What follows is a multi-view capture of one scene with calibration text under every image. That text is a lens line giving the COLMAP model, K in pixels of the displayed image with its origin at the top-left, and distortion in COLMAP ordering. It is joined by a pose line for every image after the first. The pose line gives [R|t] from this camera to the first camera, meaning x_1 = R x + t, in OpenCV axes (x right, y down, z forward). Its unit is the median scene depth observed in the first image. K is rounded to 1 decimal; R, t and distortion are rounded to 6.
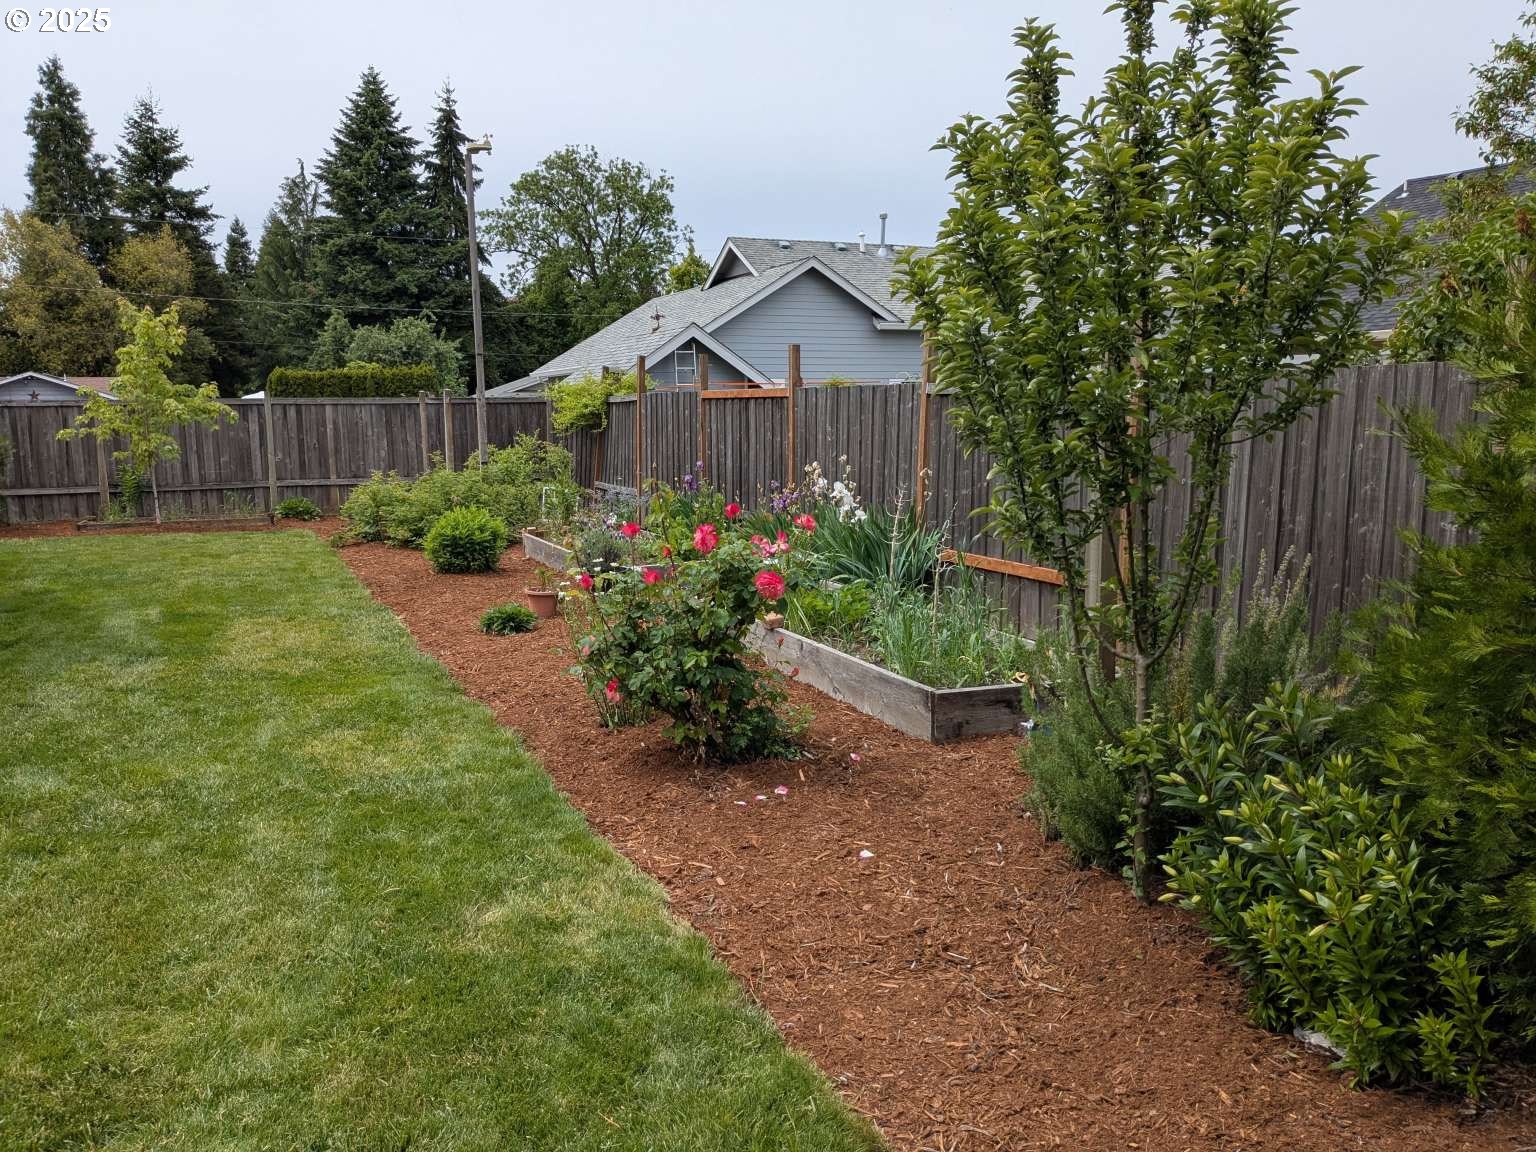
lens RADIAL K [[1159.9, 0, 765.8], [0, 1159.9, 579.2], [0, 0, 1]] dist [-0.008071, -0.002122]
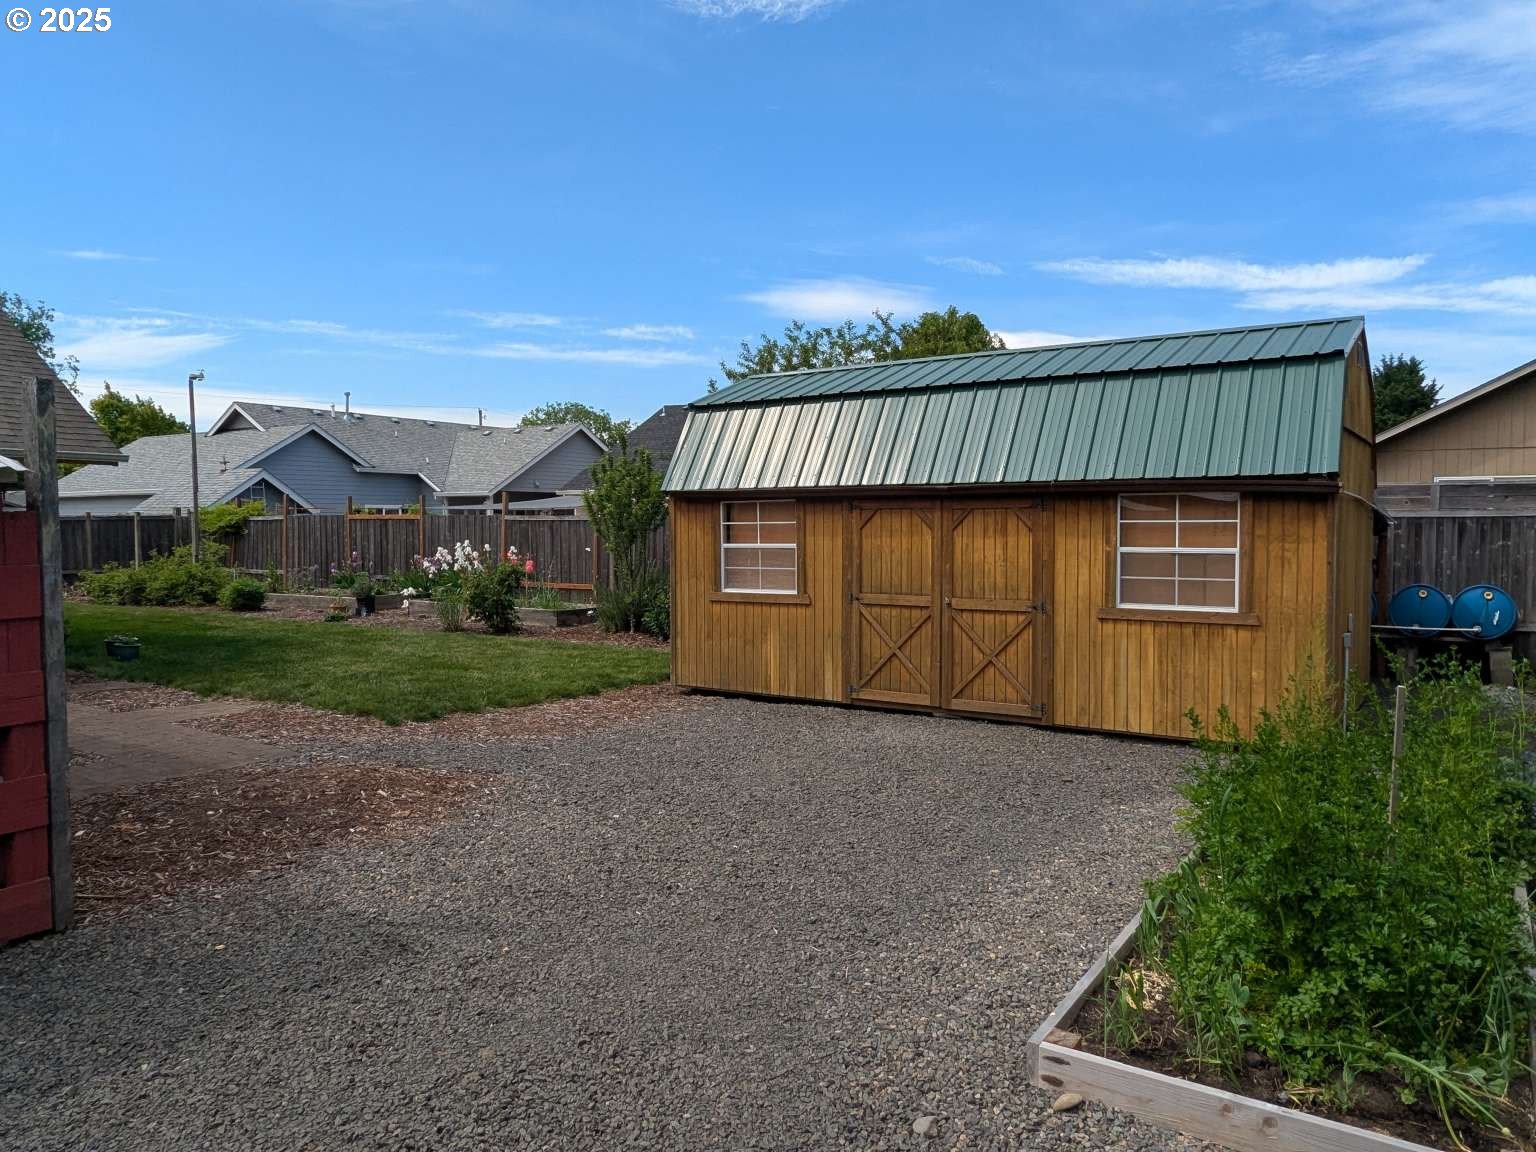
lens RADIAL K [[1159.9, 0, 768.2], [0, 1159.9, 576.9], [0, 0, 1]] dist [-0.008071, -0.002122]
pose [[0.830907, -0.020720, 0.556025, -0.304188], [0.076486, 0.994073, -0.077254, 0.077712], [-0.551129, 0.106719, 0.827568, -0.529219]]
